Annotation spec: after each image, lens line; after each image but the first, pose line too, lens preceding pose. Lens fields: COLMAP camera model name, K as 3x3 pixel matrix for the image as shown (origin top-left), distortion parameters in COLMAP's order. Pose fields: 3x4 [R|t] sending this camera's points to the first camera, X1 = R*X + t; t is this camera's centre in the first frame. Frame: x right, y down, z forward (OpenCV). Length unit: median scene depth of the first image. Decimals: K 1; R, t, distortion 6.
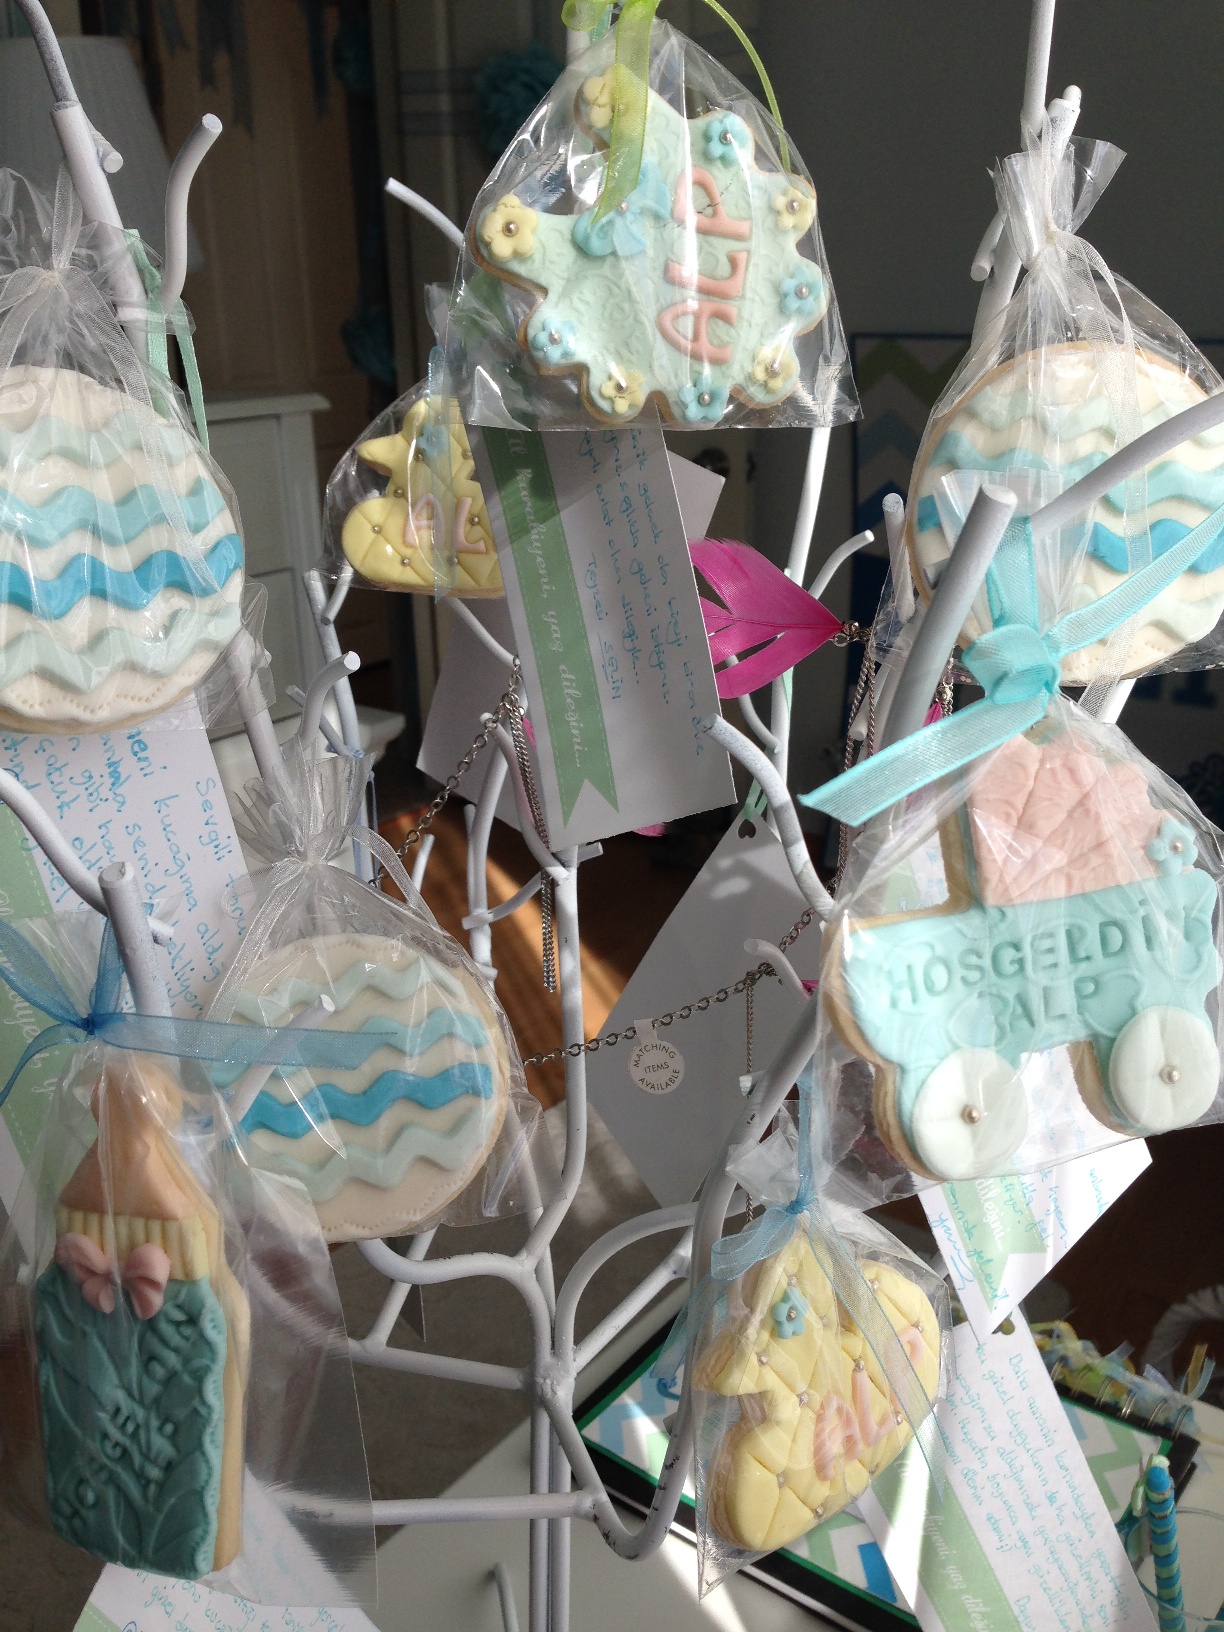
lens RADIAL K [[1505.6, 0, 601.4], [0, 1505.6, 820.2], [0, 0, 1]] dist [0.071563, -0.073646]
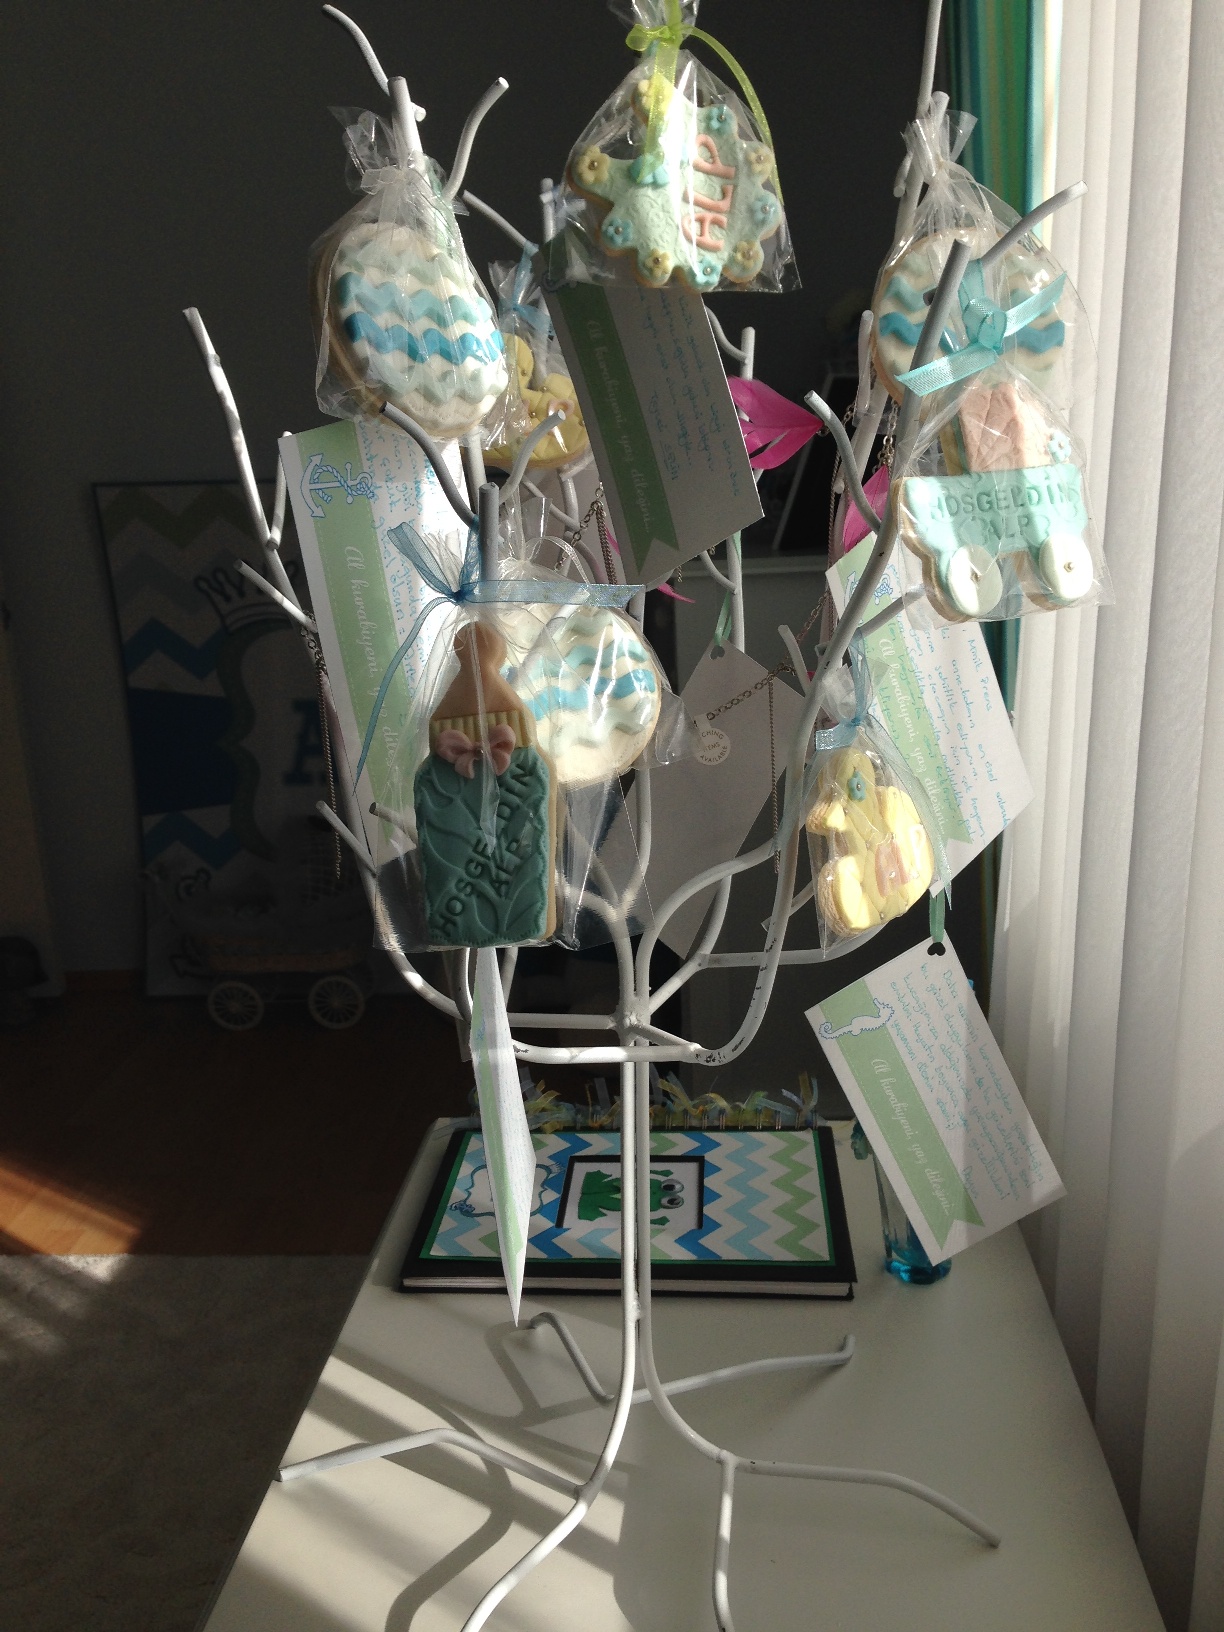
lens RADIAL K [[1505.6, 0, 601.4], [0, 1505.6, 820.2], [0, 0, 1]] dist [0.071563, -0.073646]
pose [[0.984174, -0.066493, 0.164258, -0.448883], [0.085134, 0.990370, -0.109178, 0.548113], [-0.155417, 0.121434, 0.980357, -0.600425]]
